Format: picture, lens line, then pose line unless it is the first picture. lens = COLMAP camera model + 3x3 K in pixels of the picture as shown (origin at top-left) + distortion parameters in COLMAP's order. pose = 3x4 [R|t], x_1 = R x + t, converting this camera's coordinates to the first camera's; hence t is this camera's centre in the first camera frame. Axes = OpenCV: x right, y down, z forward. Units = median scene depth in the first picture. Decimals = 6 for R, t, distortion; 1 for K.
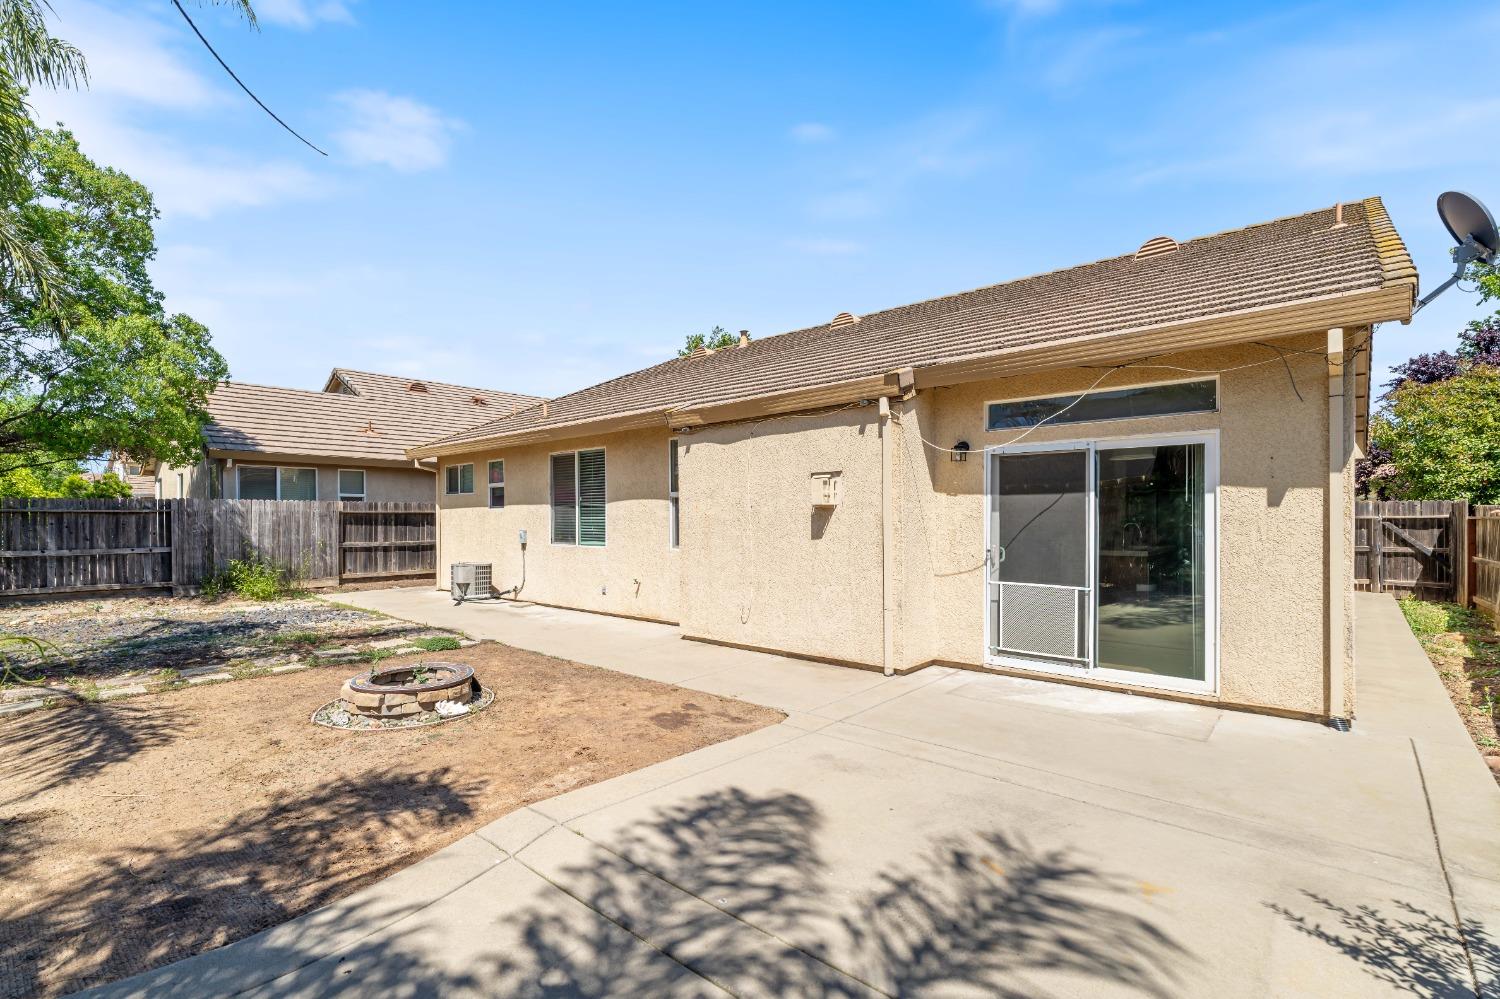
lens RADIAL K [[678.6, 0, 735.7], [0, 678.6, 527.2], [0, 0, 1]] dist [-0.009530, 0.003044]
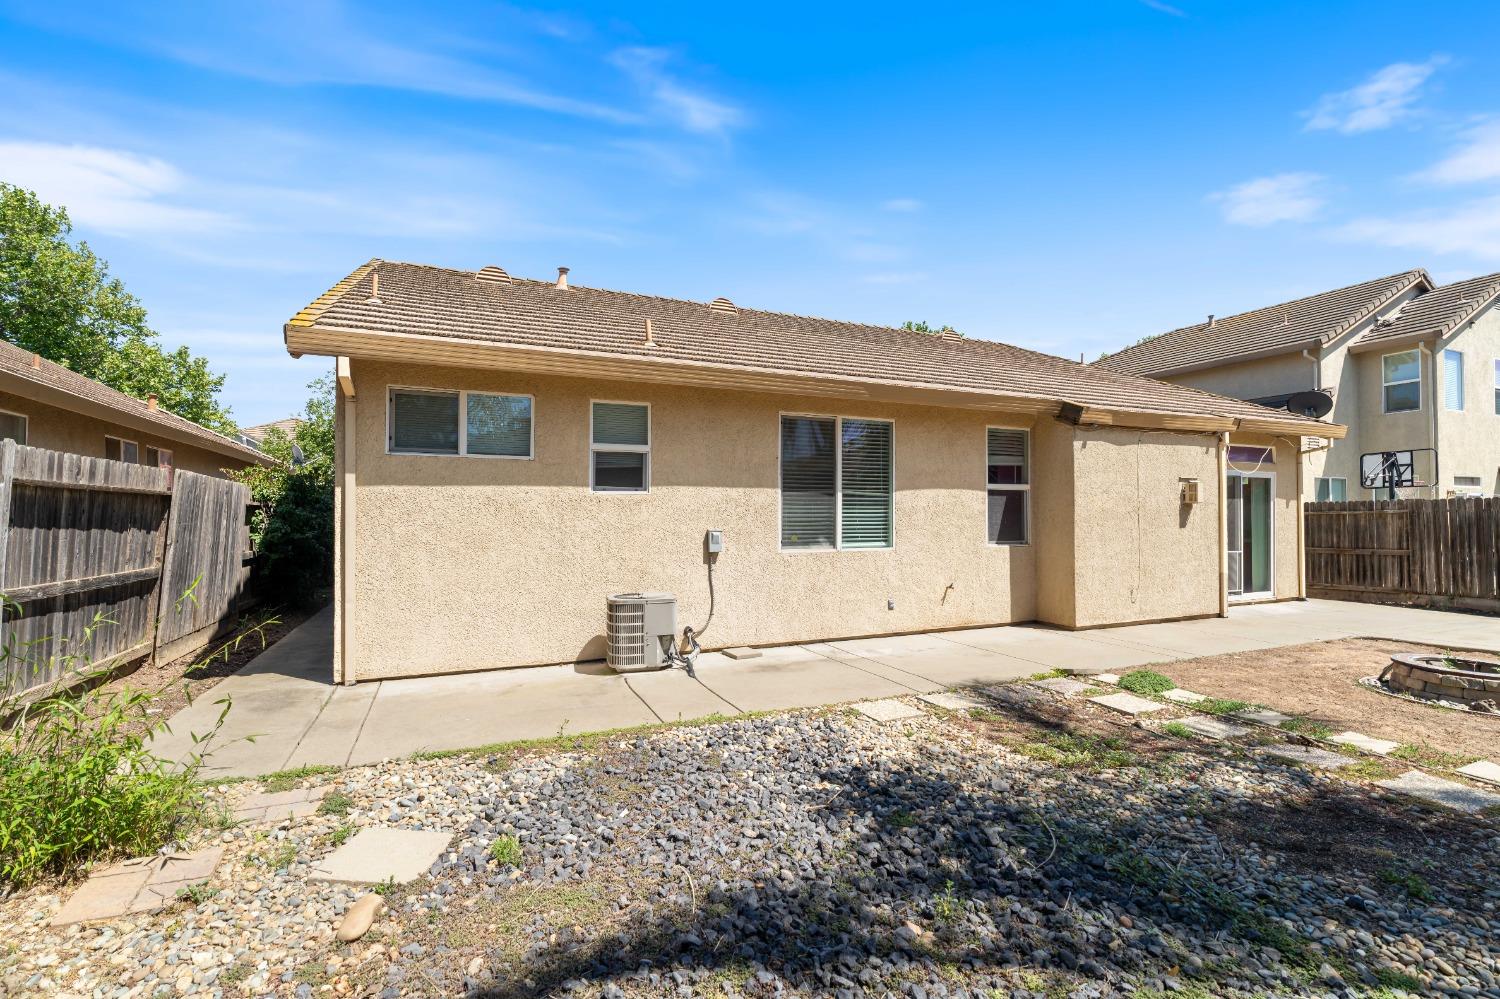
lens RADIAL K [[678.6, 0, 758.9], [0, 678.6, 495.0], [0, 0, 1]] dist [-0.009530, 0.003044]
pose [[0.400034, 0.035180, 0.915825, -1.297985], [0.013314, 0.998934, -0.044188, 0.000906], [-0.916403, 0.029870, 0.399140, 1.118464]]
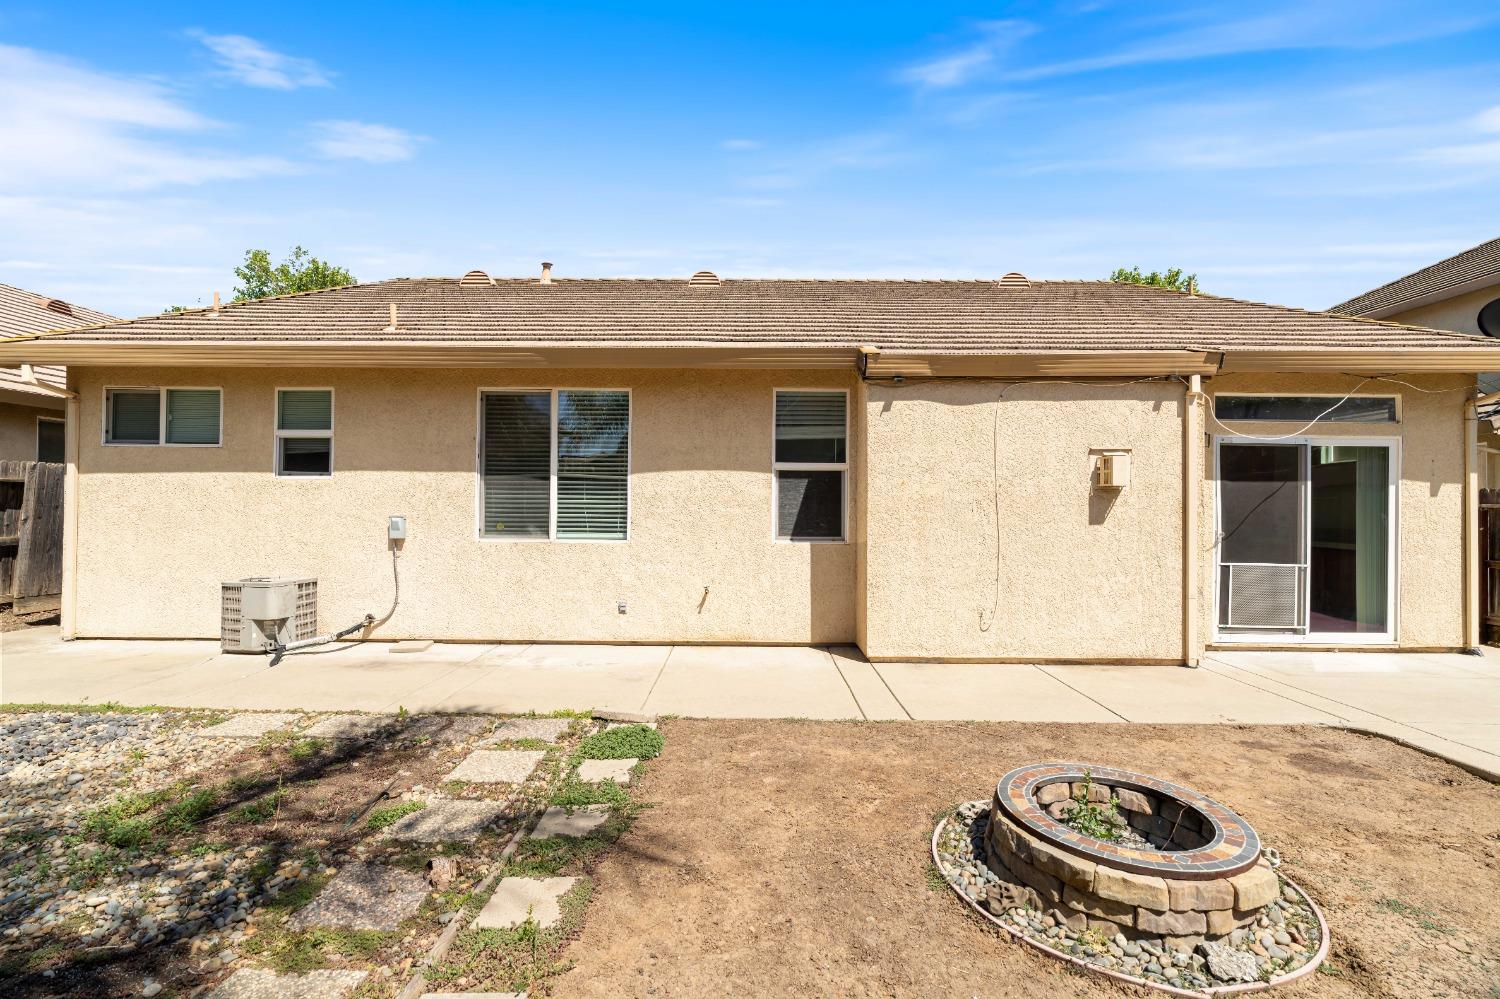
lens RADIAL K [[678.6, 0, 752.3], [0, 678.6, 491.8], [0, 0, 1]] dist [-0.009530, 0.003044]
pose [[0.745085, 0.024663, 0.666513, -0.725186], [-0.001017, 0.999357, -0.035843, 0.006671], [-0.666969, 0.026029, 0.744631, 0.584709]]
